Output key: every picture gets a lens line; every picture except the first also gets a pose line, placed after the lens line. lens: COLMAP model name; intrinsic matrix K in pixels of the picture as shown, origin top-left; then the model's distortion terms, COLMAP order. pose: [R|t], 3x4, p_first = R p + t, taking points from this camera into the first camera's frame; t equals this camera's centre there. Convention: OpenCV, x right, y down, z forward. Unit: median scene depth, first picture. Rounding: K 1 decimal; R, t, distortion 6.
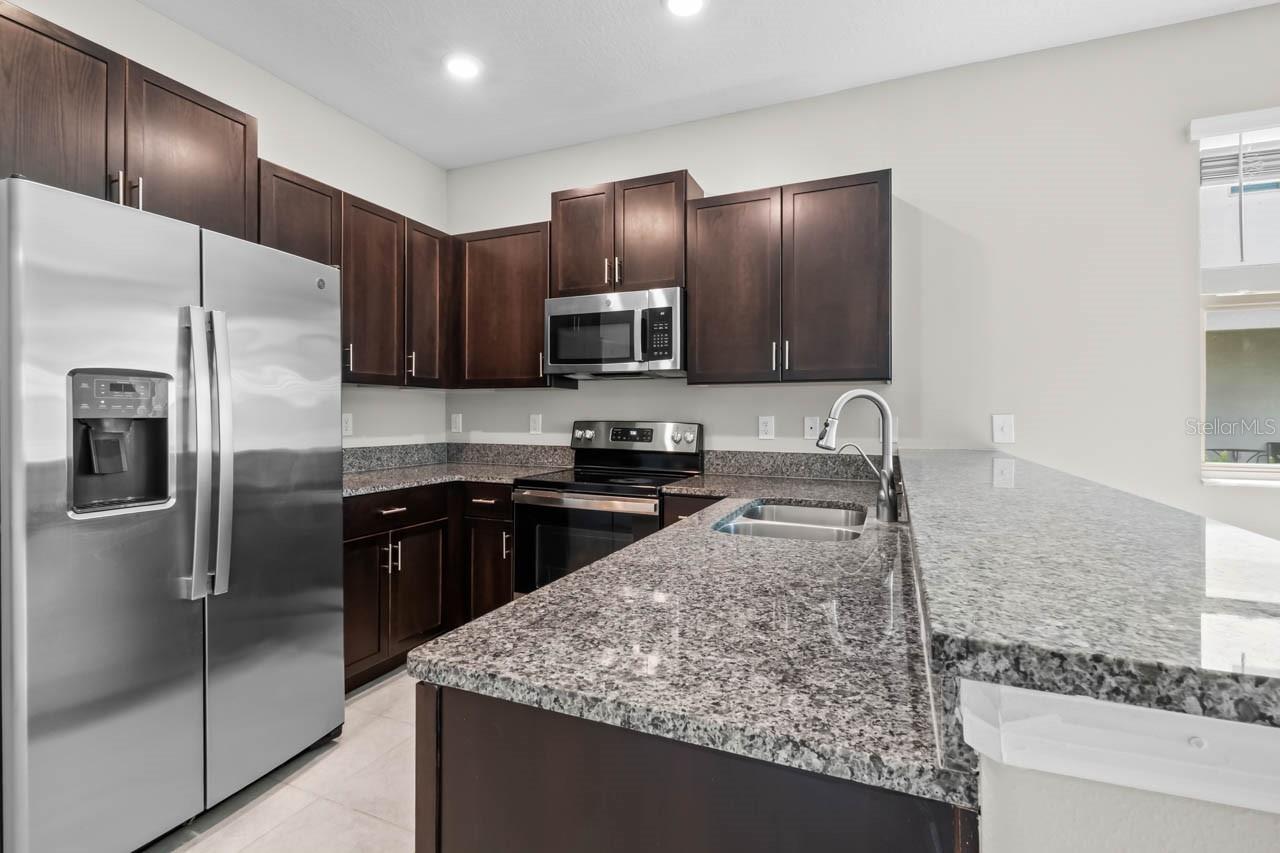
lens RADIAL K [[582.3, 0, 631.3], [0, 582.3, 412.8], [0, 0, 1]] dist [0.001953, -0.002141]
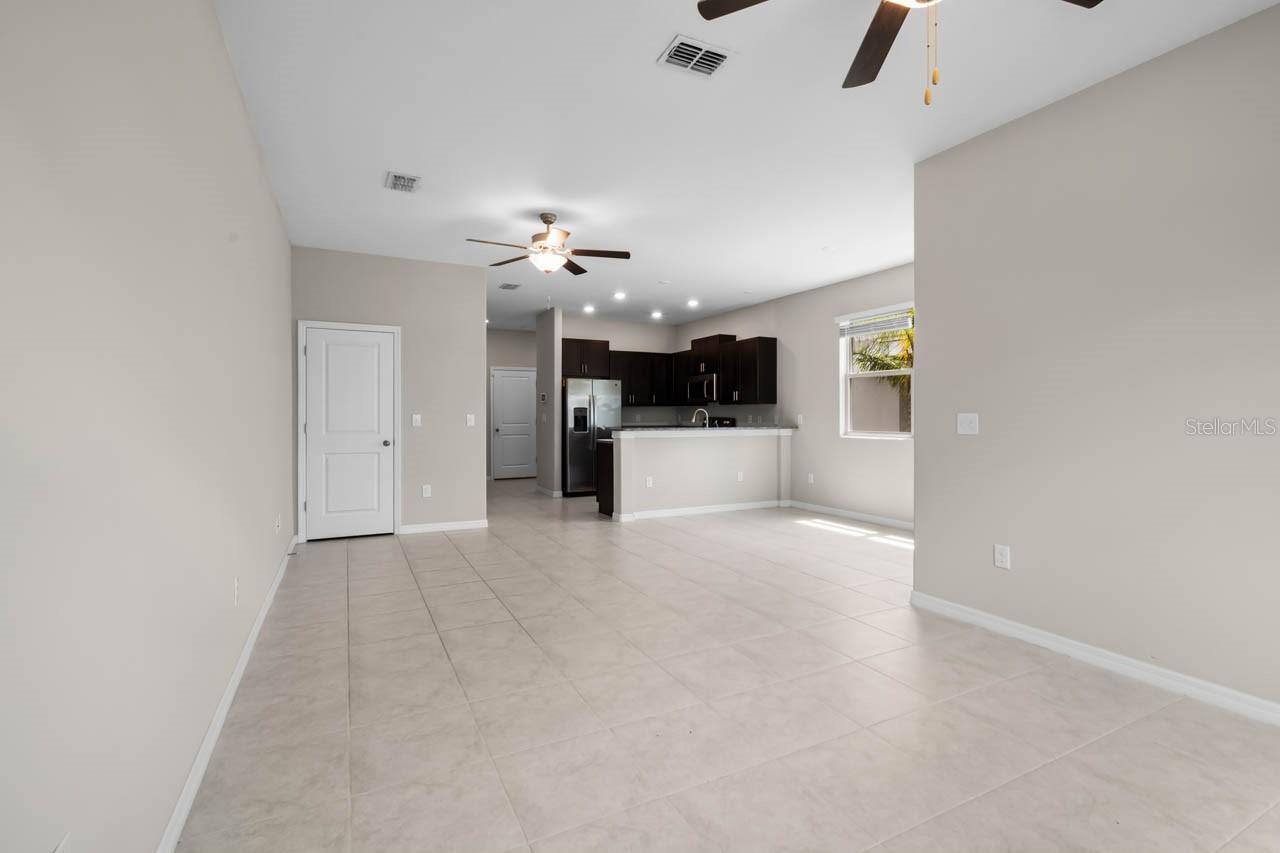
lens RADIAL K [[582.3, 0, 633.9], [0, 582.3, 416.1], [0, 0, 1]] dist [0.001953, -0.002141]
pose [[0.764734, -0.003705, -0.644335, 1.767235], [0.004760, 0.999989, -0.000101, 0.007285], [0.644328, -0.002990, 0.764743, -1.667717]]
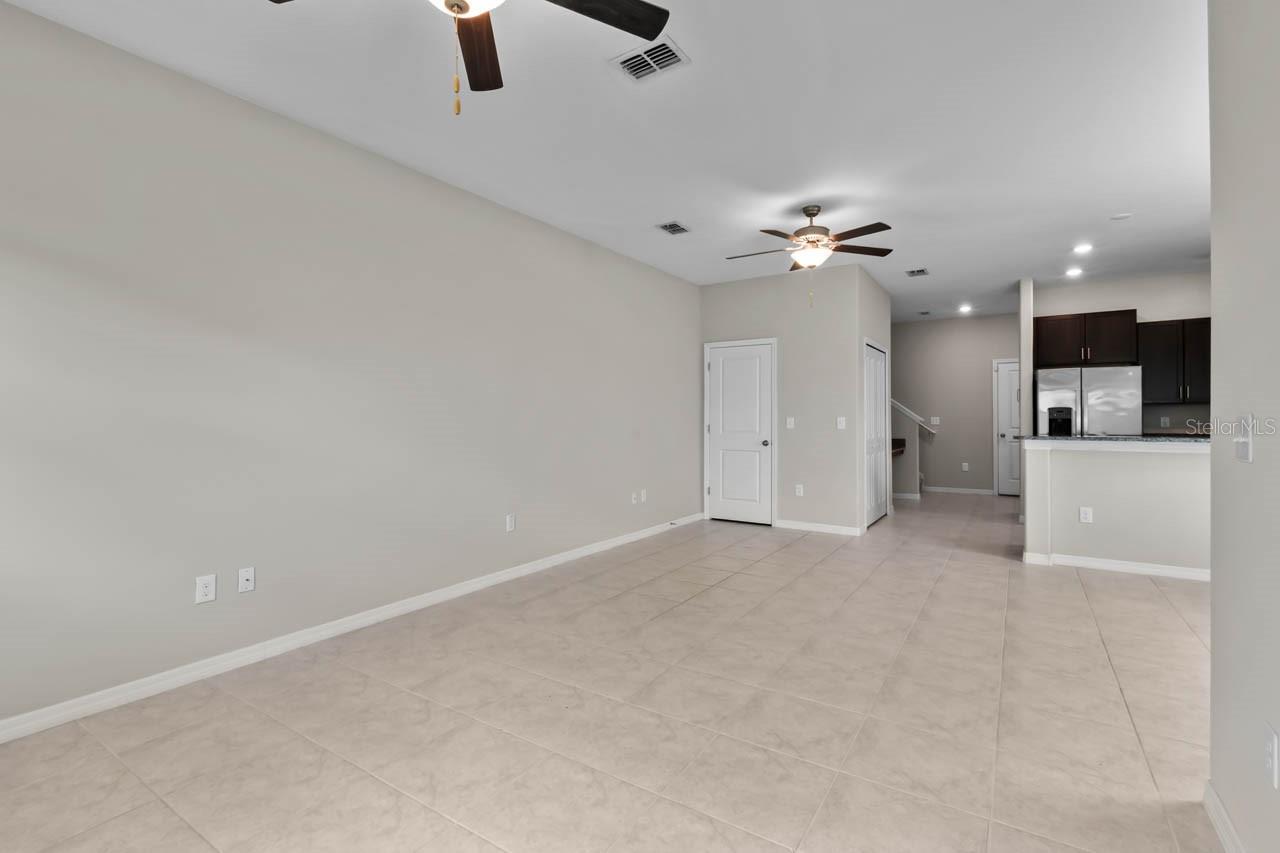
lens RADIAL K [[582.3, 0, 617.5], [0, 582.3, 427.0], [0, 0, 1]] dist [0.001953, -0.002141]
pose [[-0.193888, 0.012509, -0.980944, 2.172813], [0.003477, 0.999921, 0.012064, 0.003168], [0.981017, -0.001072, -0.193917, -0.729644]]
